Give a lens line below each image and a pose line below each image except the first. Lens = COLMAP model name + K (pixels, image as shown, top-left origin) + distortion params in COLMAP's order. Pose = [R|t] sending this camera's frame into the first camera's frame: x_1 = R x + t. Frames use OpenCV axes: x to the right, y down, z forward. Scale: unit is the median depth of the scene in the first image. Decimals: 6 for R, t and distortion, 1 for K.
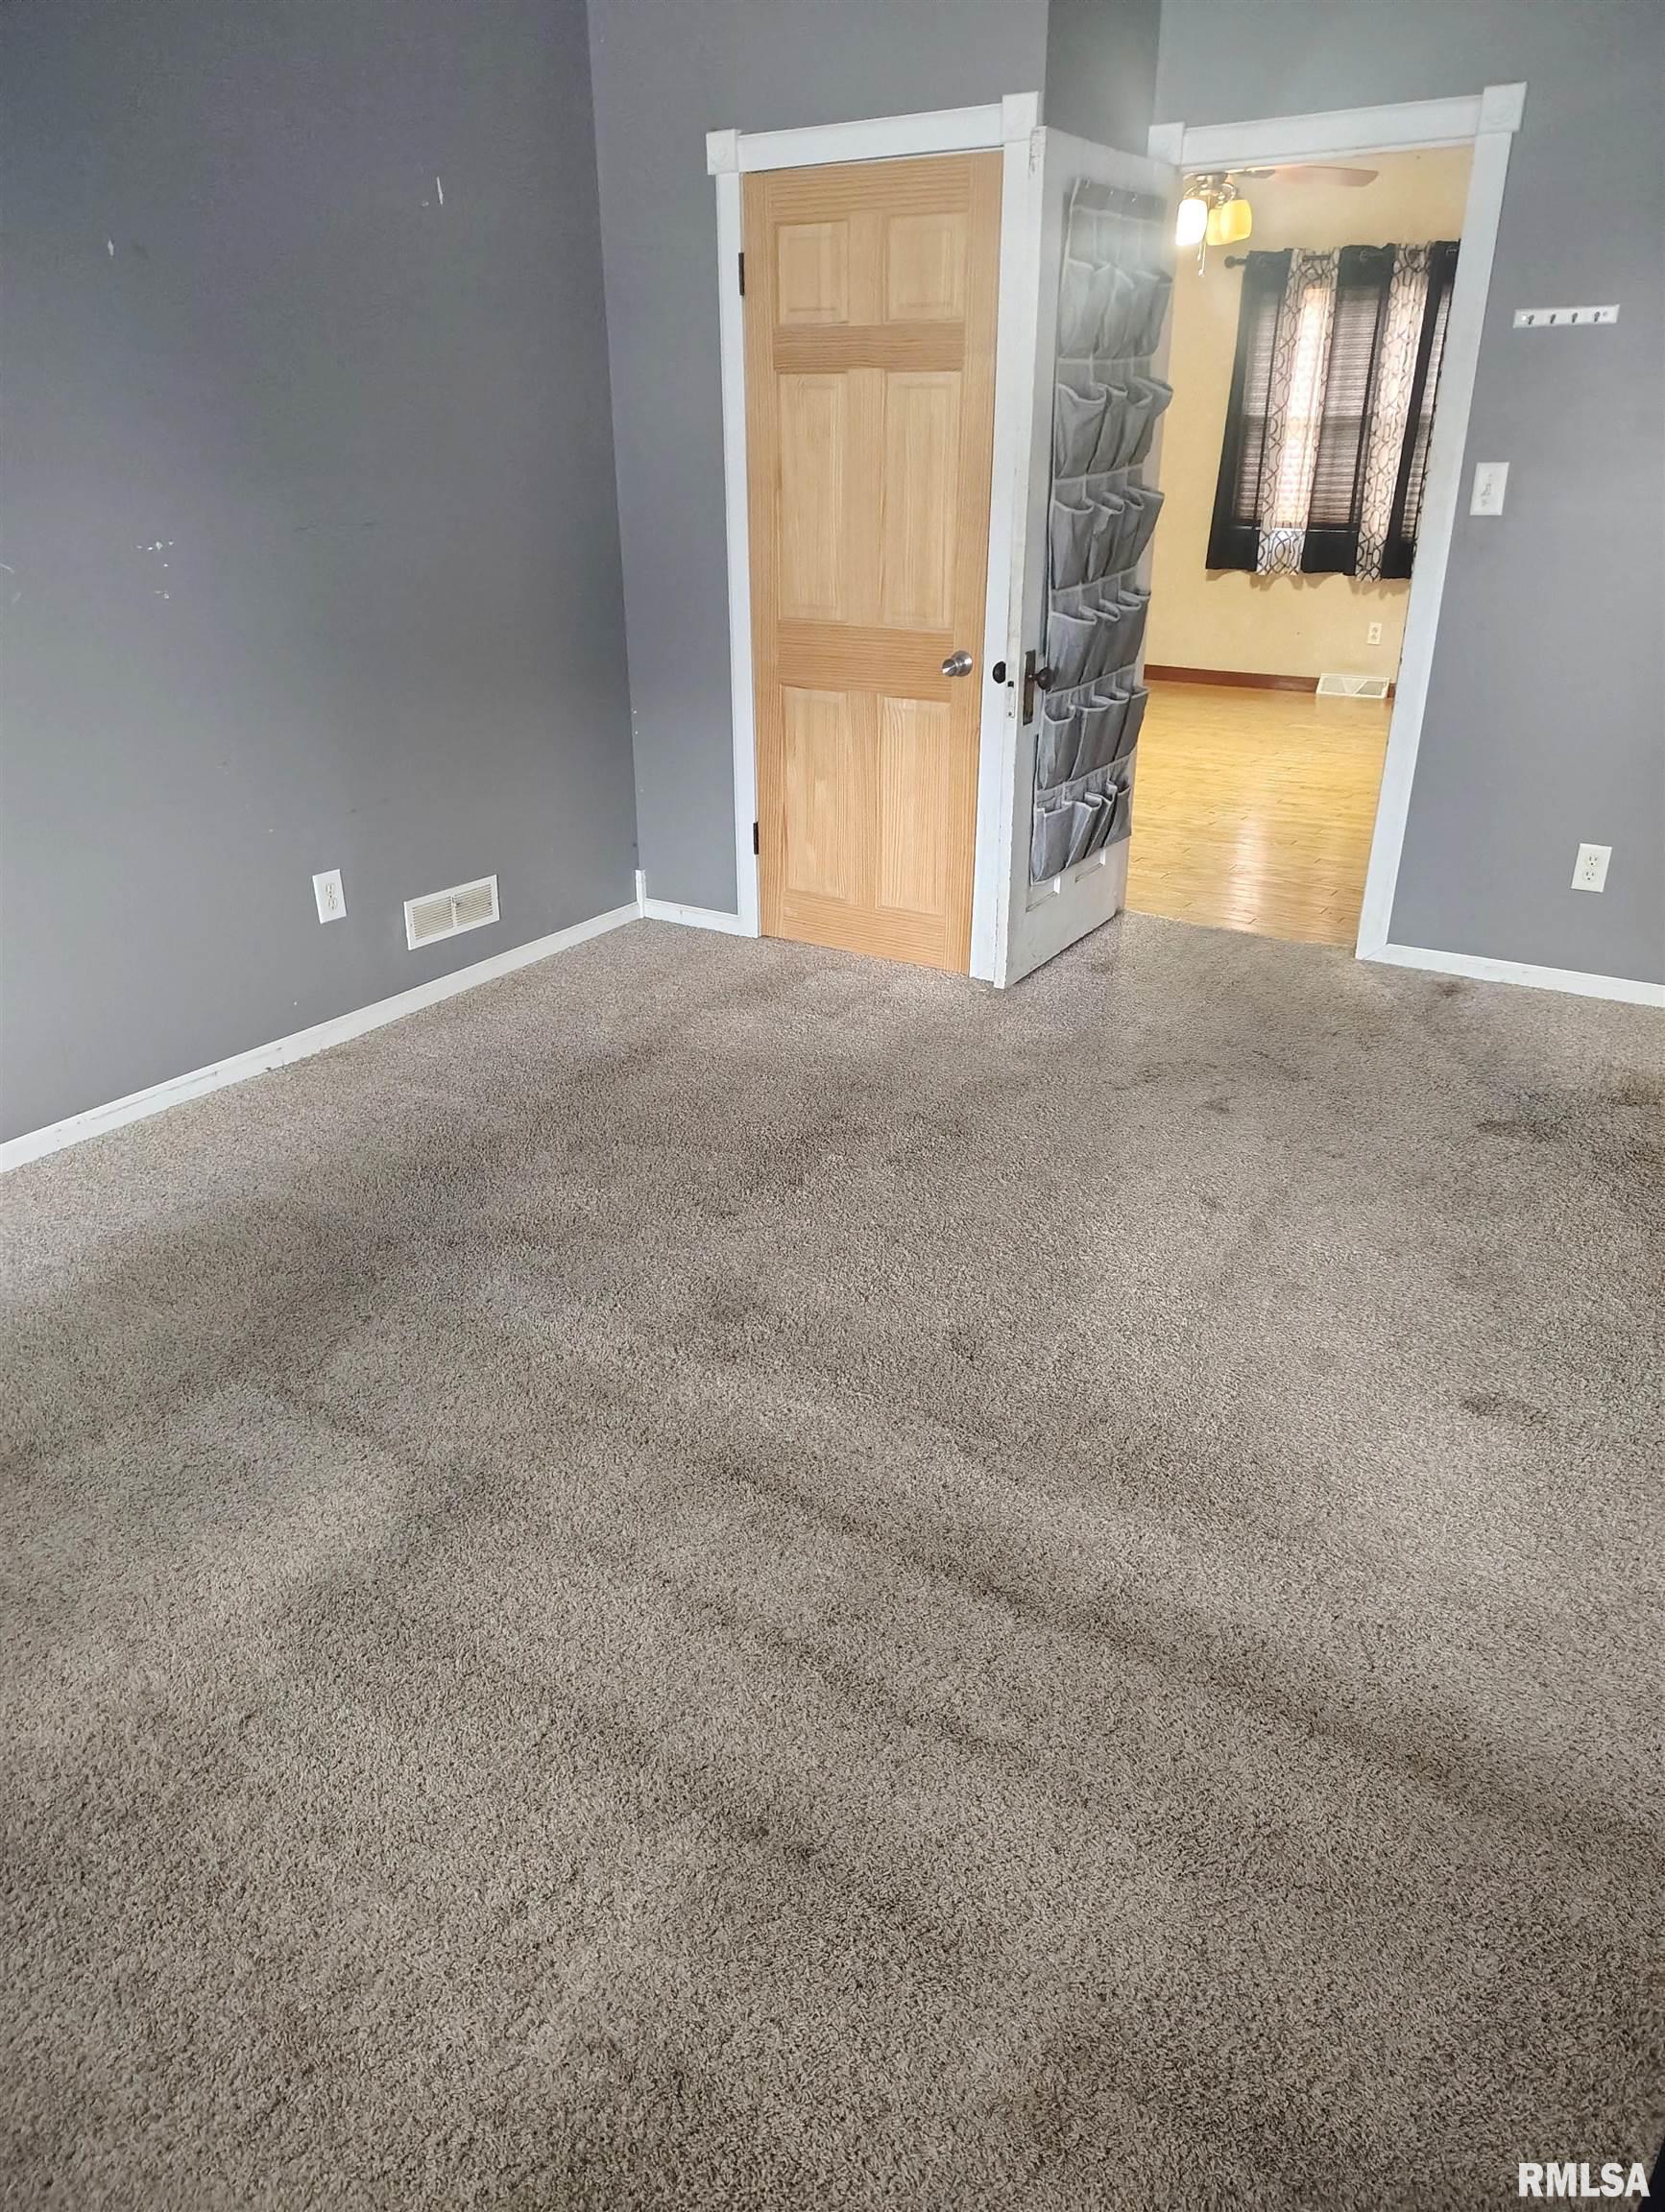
lens RADIAL K [[1543.0, 0, 834.5], [0, 1543.0, 1114.0], [0, 0, 1]] dist [0.044879, -0.042139]
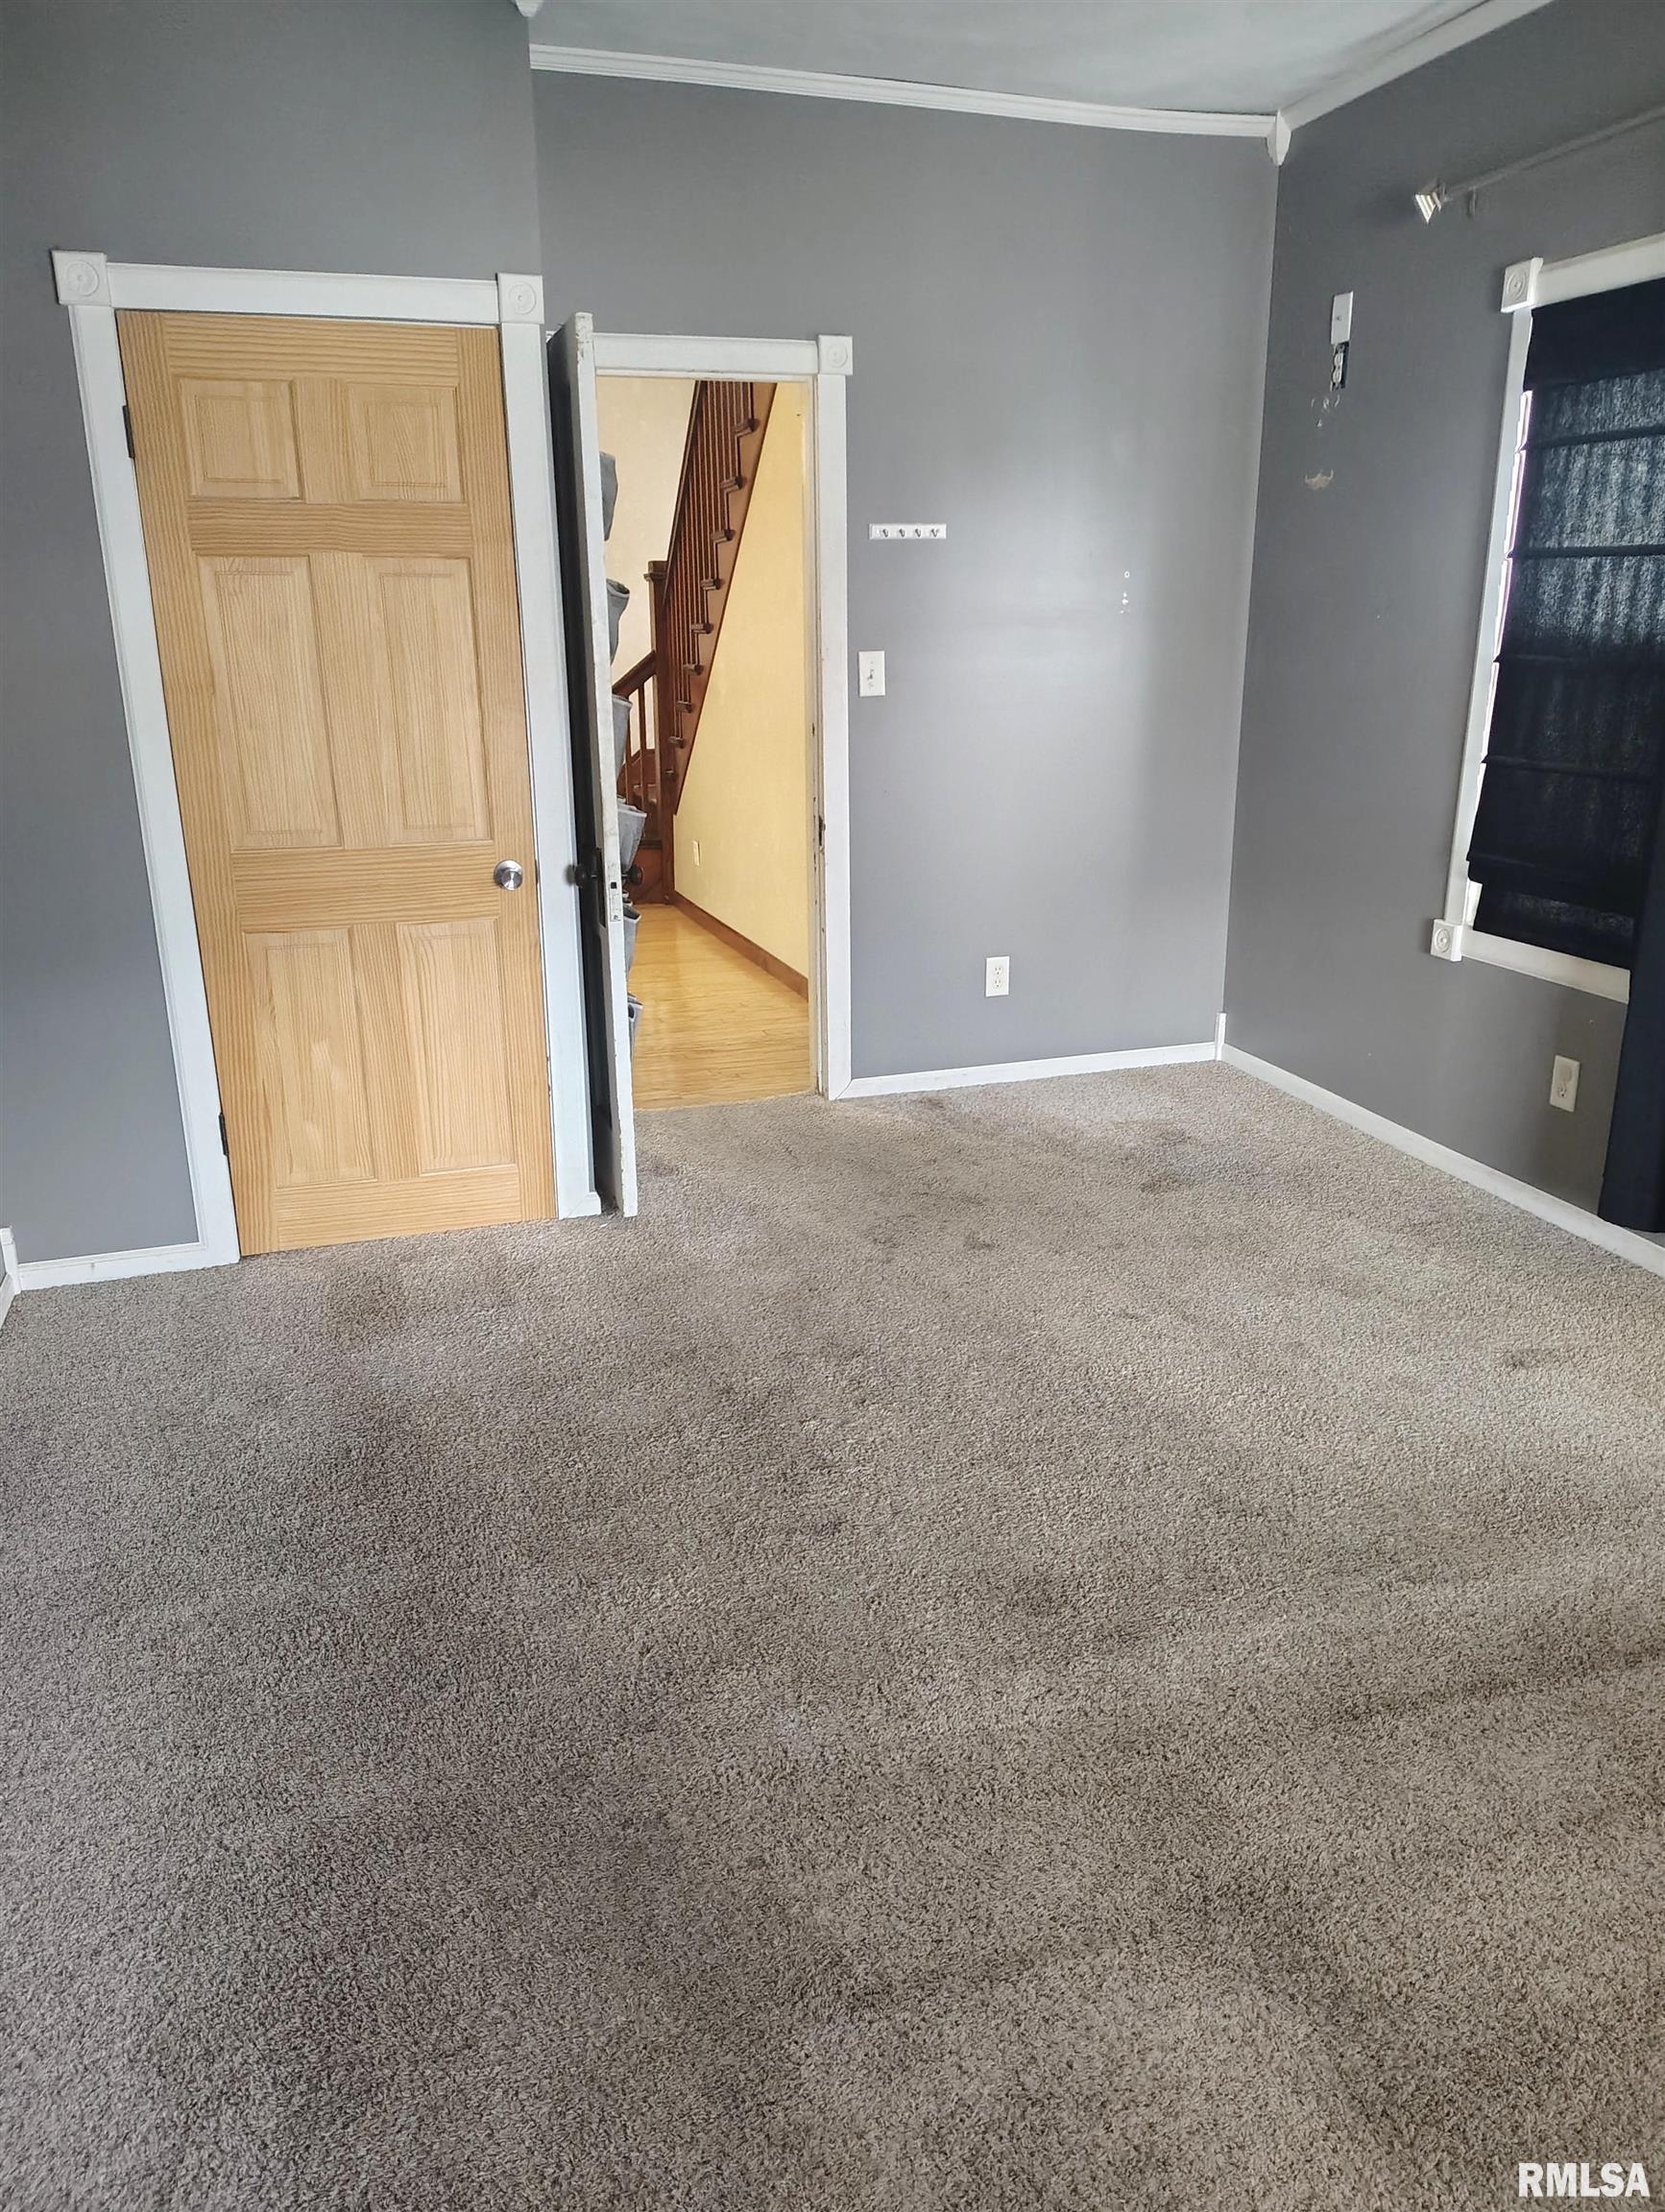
lens RADIAL K [[1543.0, 0, 914.2], [0, 1543.0, 1095.3], [0, 0, 1]] dist [0.044879, -0.042139]
pose [[0.632517, -0.229038, 0.739908, -0.468276], [0.322734, 0.946336, 0.017046, -0.118159], [-0.704106, 0.228012, 0.672492, 0.286849]]
